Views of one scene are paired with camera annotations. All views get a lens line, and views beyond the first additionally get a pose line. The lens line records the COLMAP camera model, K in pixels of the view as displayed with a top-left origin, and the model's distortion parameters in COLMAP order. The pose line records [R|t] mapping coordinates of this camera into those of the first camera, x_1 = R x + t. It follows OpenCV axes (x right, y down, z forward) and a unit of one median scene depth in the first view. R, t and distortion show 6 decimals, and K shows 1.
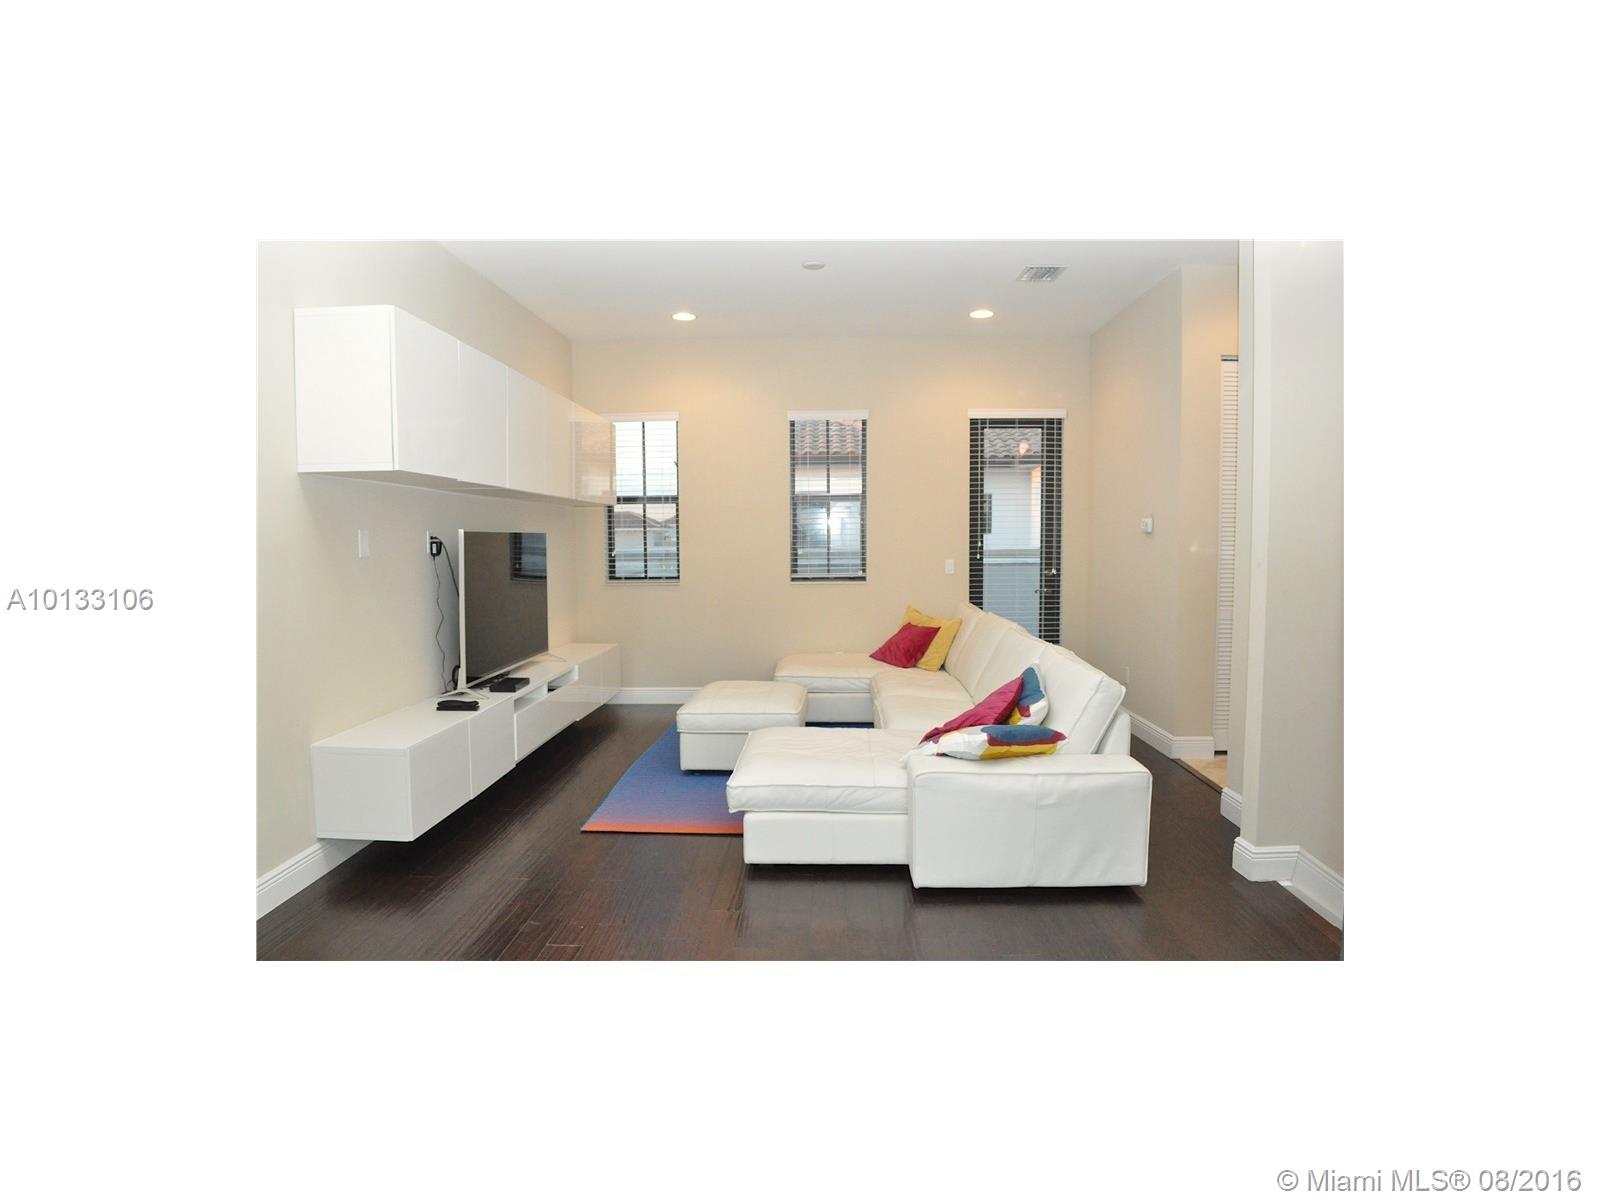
lens RADIAL K [[884.4, 0, 806.6], [0, 884.4, 595.0], [0, 0, 1]] dist [-0.074991, -0.000094]
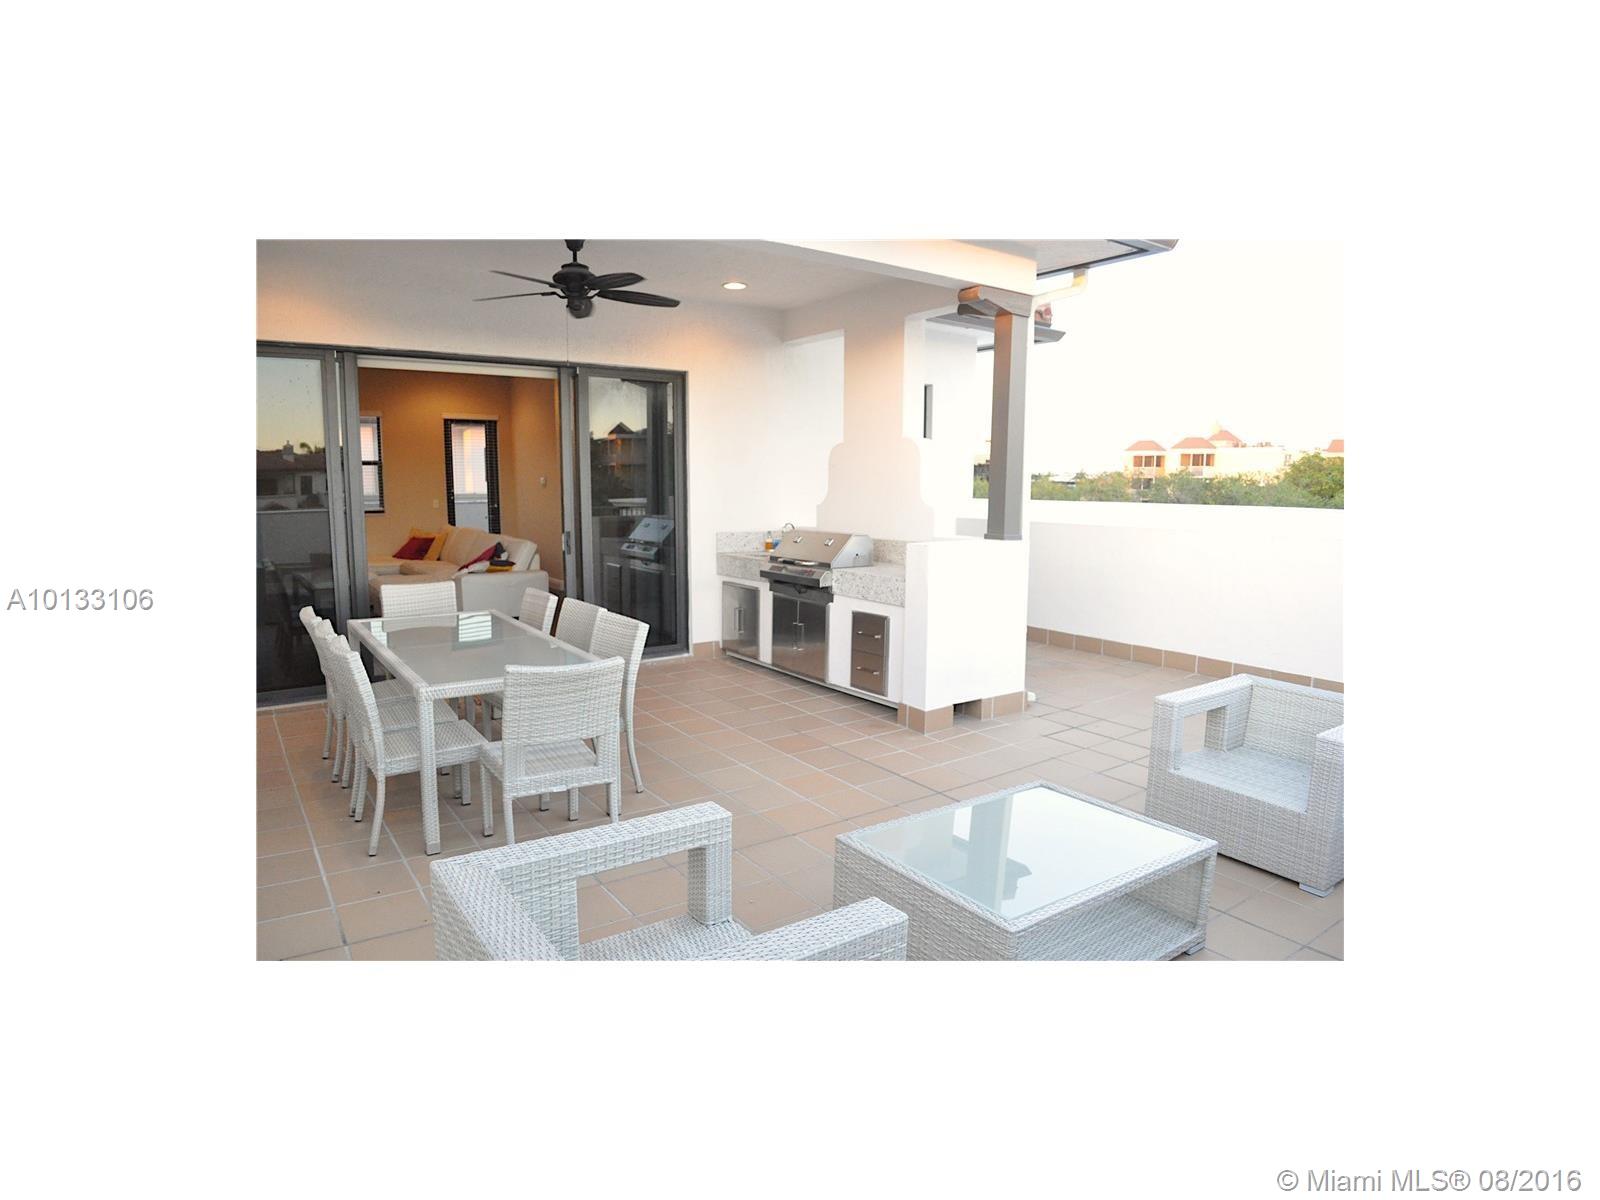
lens RADIAL K [[884.4, 0, 802.6], [0, 884.4, 597.1], [0, 0, 1]] dist [-0.074991, -0.000094]
pose [[0.797789, -0.063396, 0.599595, -0.322061], [0.022992, 0.996932, 0.074815, 0.041671], [-0.602499, -0.045901, 0.796799, -0.868357]]
